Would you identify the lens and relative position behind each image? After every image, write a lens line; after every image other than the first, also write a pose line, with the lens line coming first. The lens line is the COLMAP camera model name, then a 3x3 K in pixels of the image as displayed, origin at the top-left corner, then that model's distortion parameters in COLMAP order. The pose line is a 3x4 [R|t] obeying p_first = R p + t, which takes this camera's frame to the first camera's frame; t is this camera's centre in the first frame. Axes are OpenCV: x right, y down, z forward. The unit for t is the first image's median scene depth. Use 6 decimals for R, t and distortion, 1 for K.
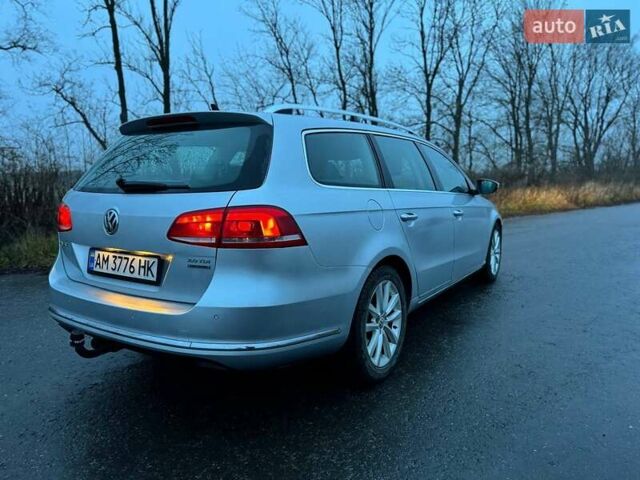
lens RADIAL K [[447.4, 0, 310.1], [0, 447.4, 240.2], [0, 0, 1]] dist [0.059568, -0.074862]
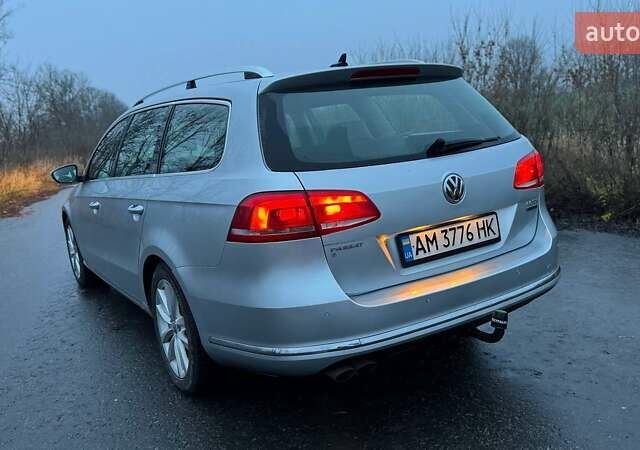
lens RADIAL K [[560.4, 0, 321.5], [0, 560.4, 216.8], [0, 0, 1]] dist [0.144004, -0.338908]
pose [[0.409550, -0.176272, 0.895096, -1.518165], [0.213659, 0.972401, 0.093736, -0.143114], [-0.886915, 0.152855, 0.435909, 0.756142]]
